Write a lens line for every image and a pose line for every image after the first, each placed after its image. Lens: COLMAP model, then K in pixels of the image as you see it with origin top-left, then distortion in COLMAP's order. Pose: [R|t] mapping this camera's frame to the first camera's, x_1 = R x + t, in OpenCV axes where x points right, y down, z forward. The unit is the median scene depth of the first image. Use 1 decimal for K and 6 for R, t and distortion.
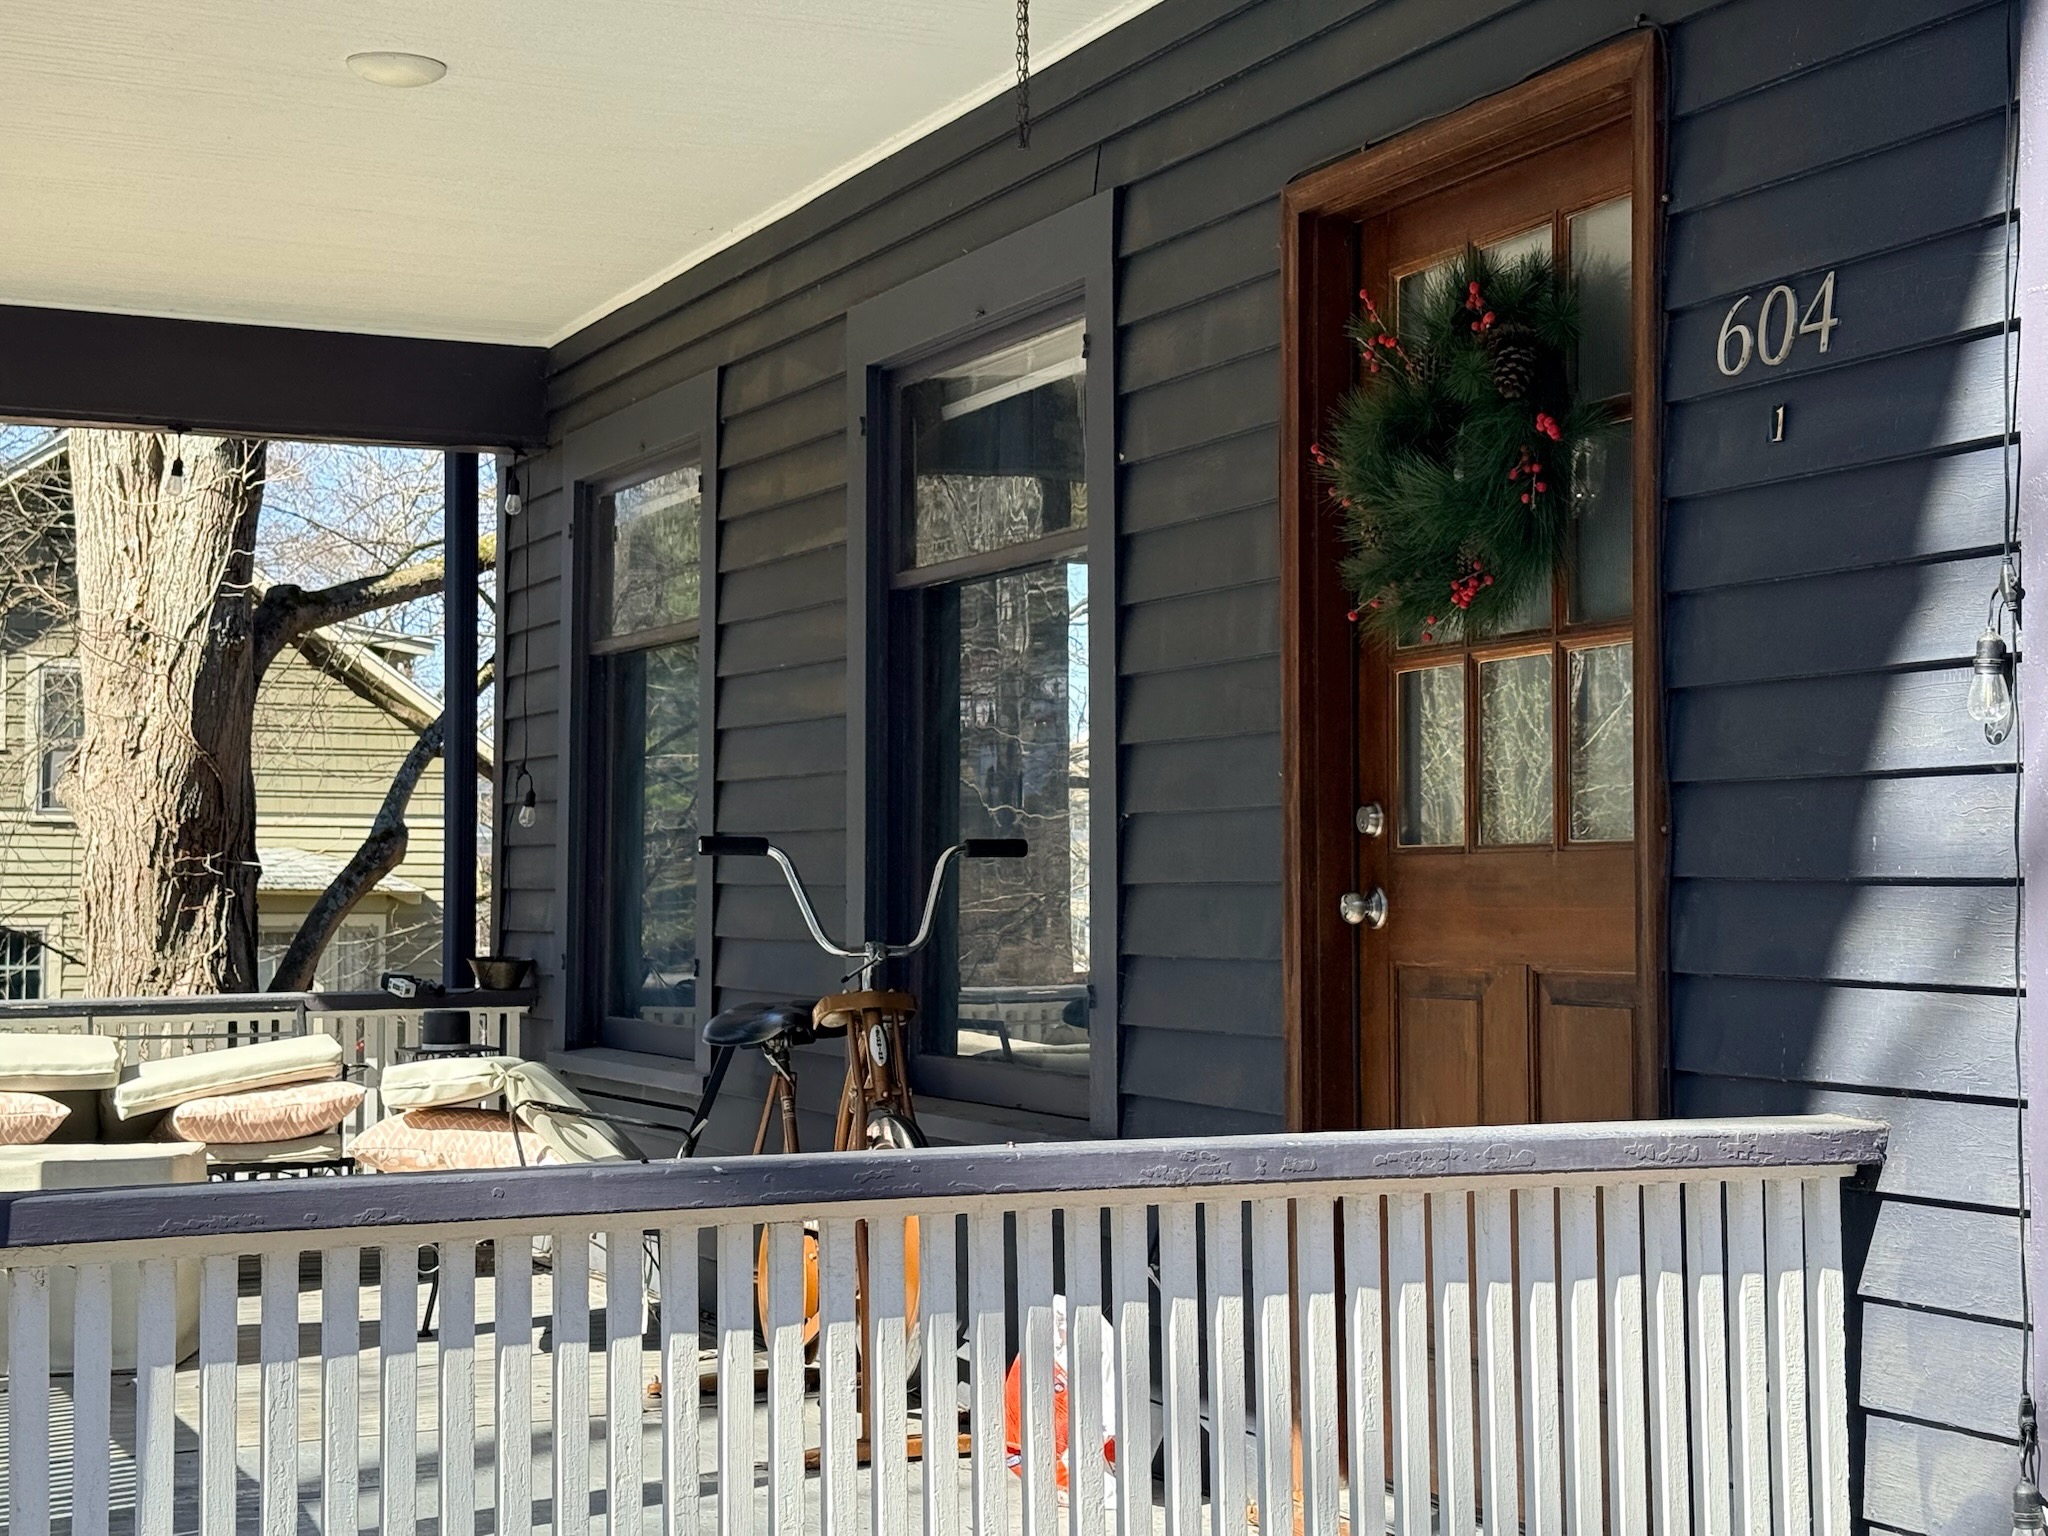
lens RADIAL K [[3157.8, 0, 1024.9], [0, 3157.8, 758.1], [0, 0, 1]] dist [0.148015, 0.000000]
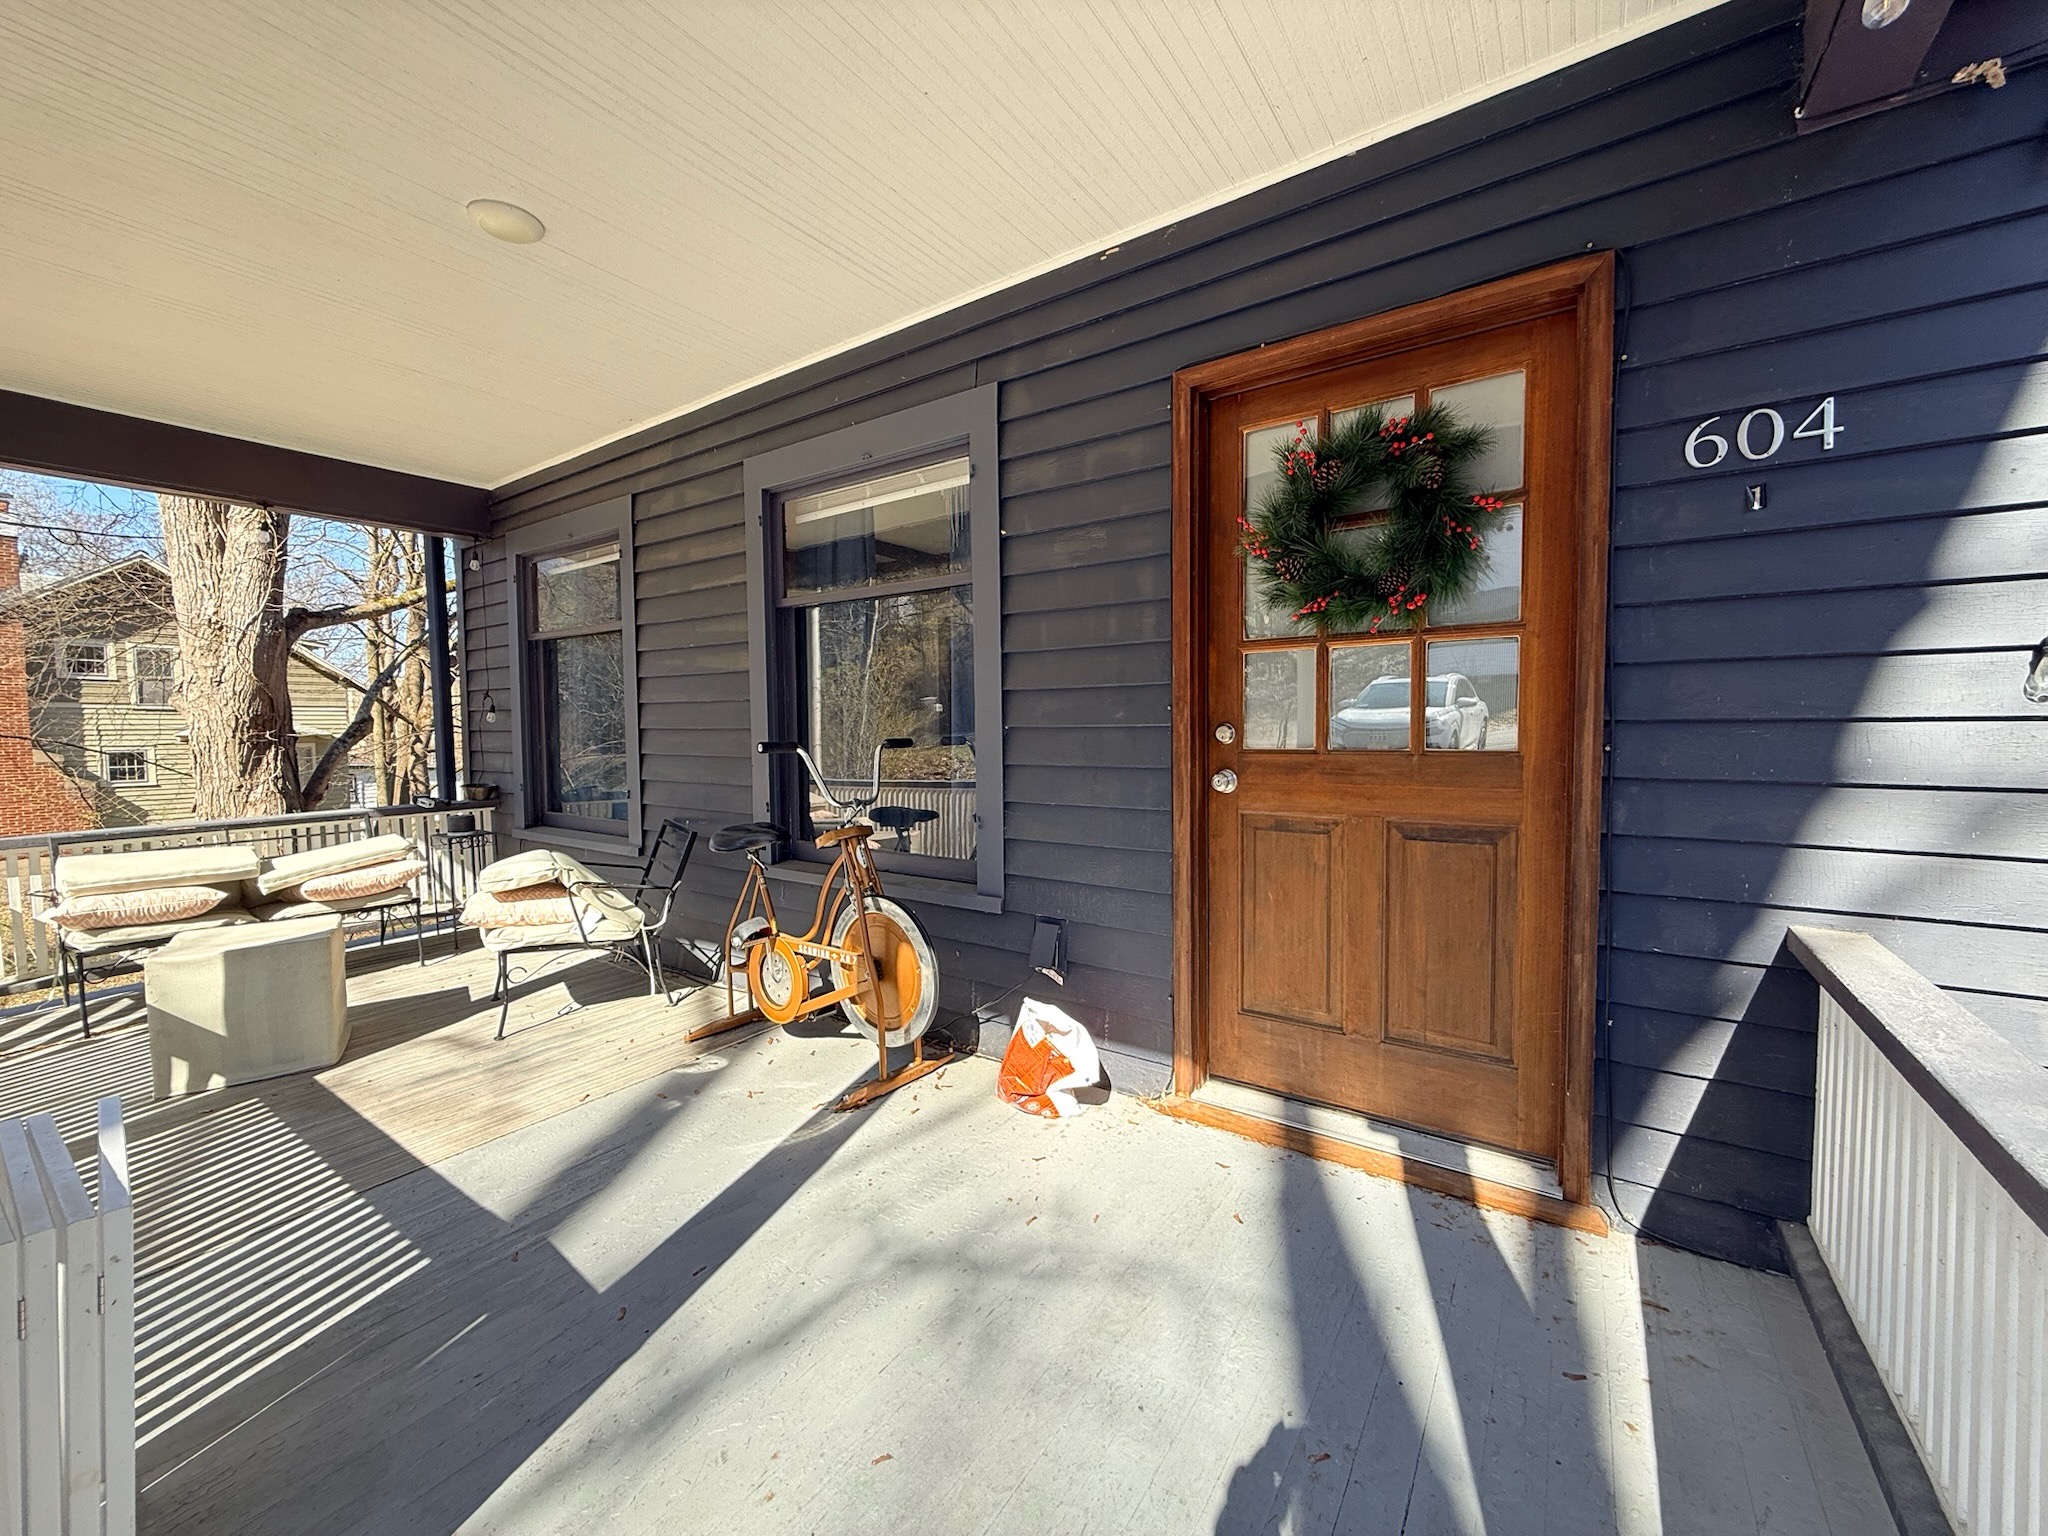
lens RADIAL K [[818.0, 0, 1020.5], [0, 818.0, 767.2], [0, 0, 1]] dist [0.000834, -0.000672]
pose [[0.863870, -0.035147, 0.502487, -0.145647], [-0.011501, 0.995926, 0.089434, -0.001295], [-0.503583, -0.083039, 0.859947, 0.408542]]
